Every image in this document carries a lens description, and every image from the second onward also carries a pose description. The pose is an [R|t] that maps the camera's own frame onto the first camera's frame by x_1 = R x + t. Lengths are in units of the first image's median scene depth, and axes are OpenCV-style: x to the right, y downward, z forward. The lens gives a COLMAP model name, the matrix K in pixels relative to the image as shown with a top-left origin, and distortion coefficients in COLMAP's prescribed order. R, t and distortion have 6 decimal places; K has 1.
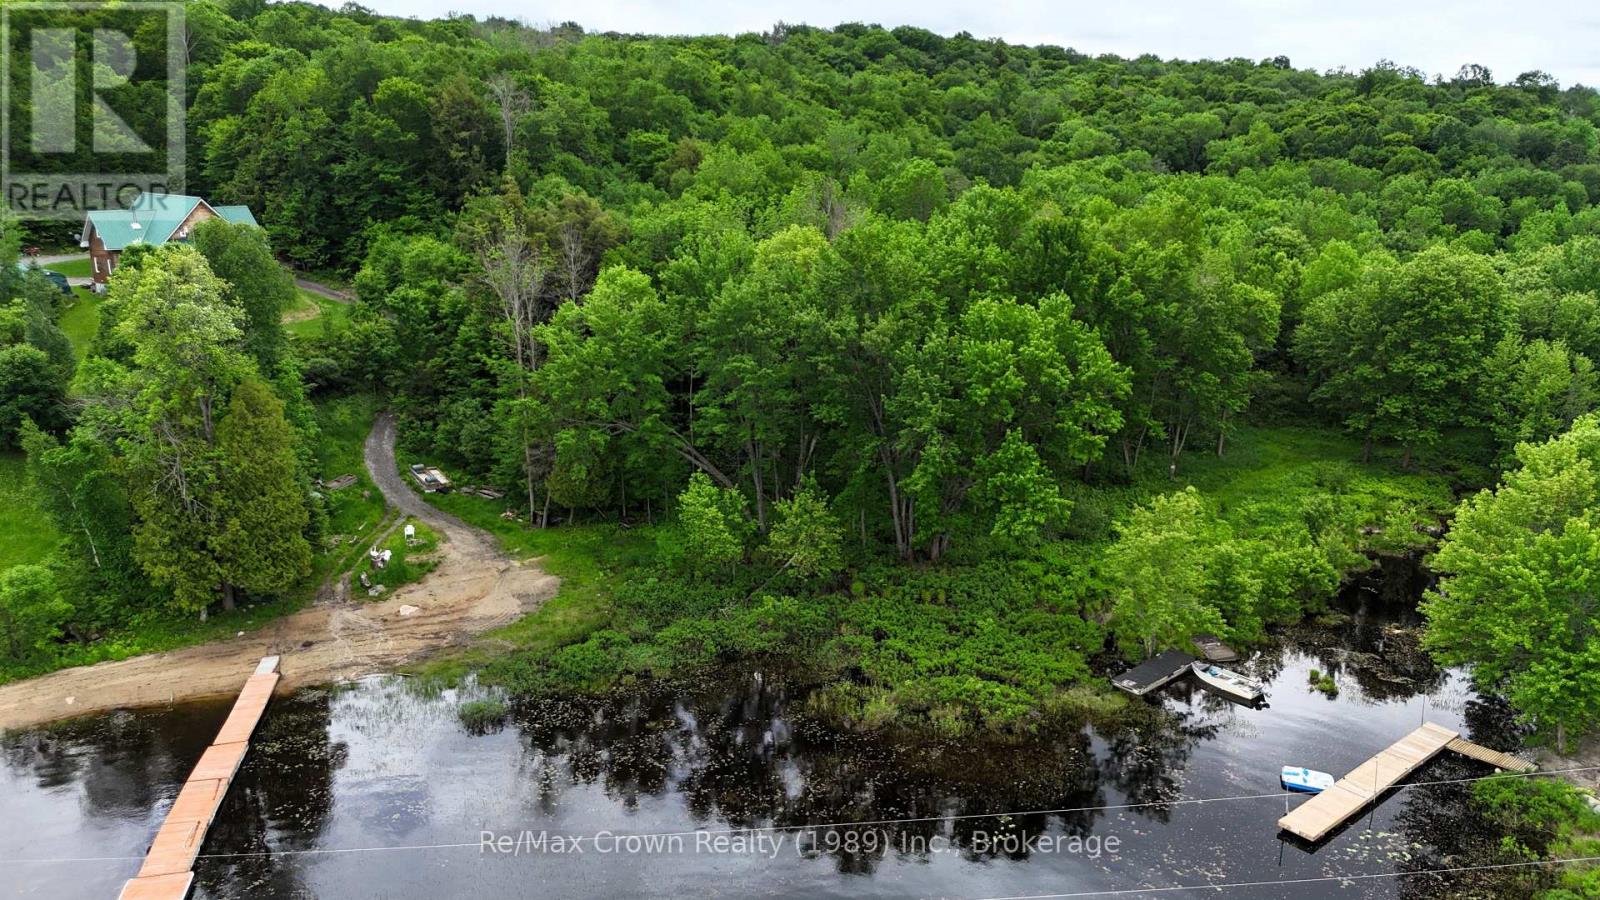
lens RADIAL K [[1162.9, 0, 800.0], [0, 1162.9, 450.0], [0, 0, 1]] dist [0.063317, -0.076245]
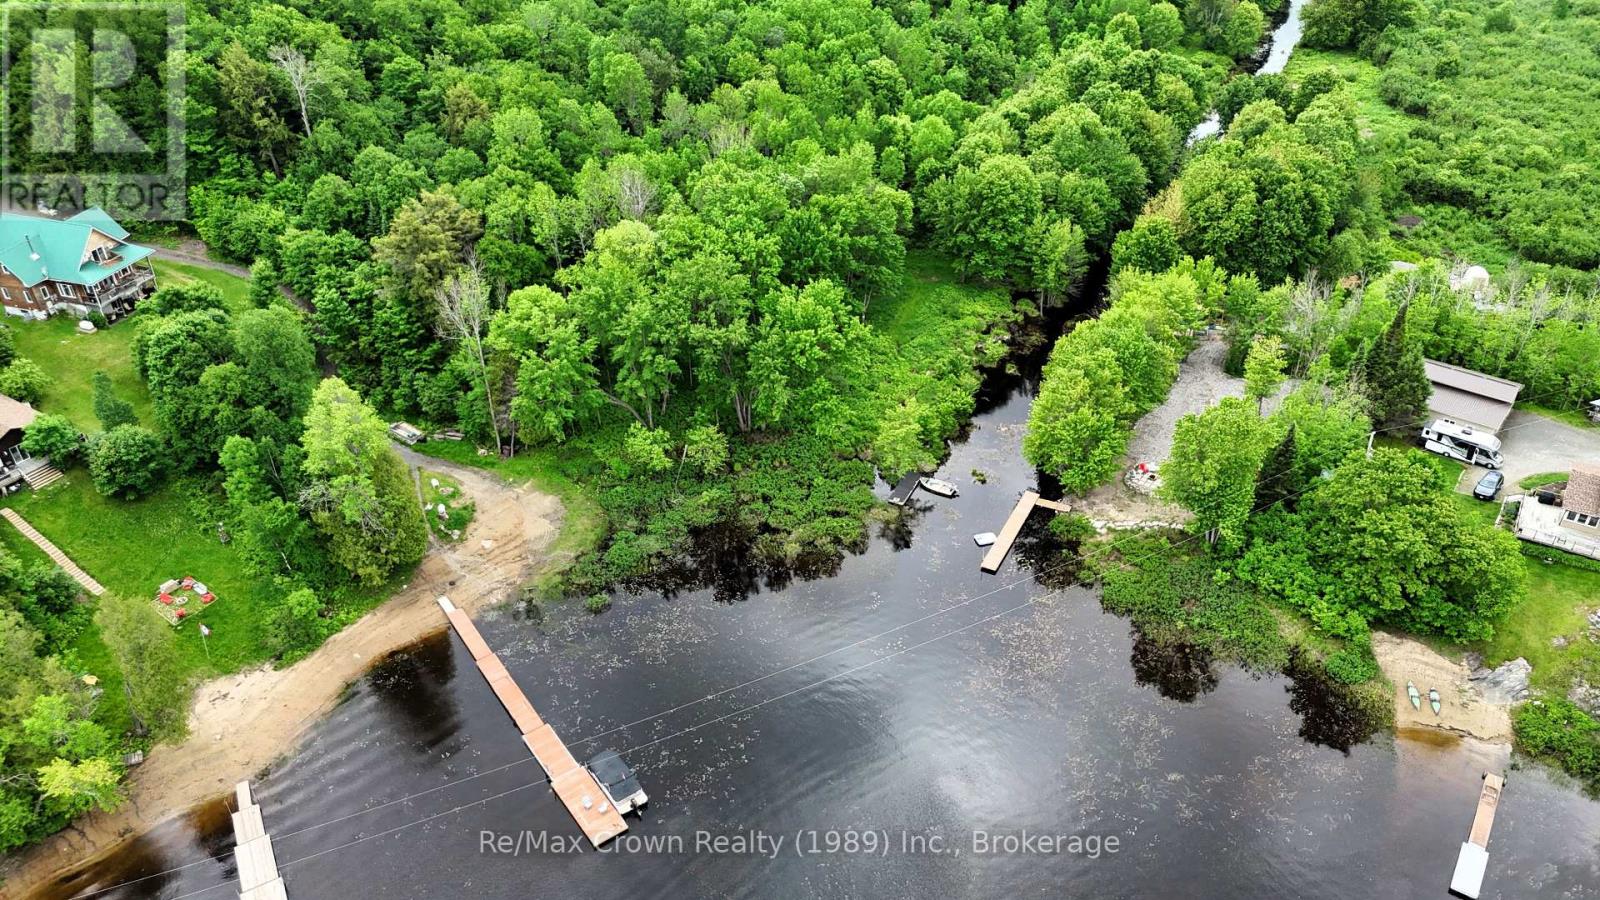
lens RADIAL K [[1162.9, 0, 800.0], [0, 1162.9, 450.0], [0, 0, 1]] dist [0.063317, -0.076245]
pose [[0.921701, -0.225355, 0.315724, -0.442855], [0.110390, 0.932663, 0.343443, -0.535578], [-0.371861, -0.281699, 0.884514, -0.626727]]
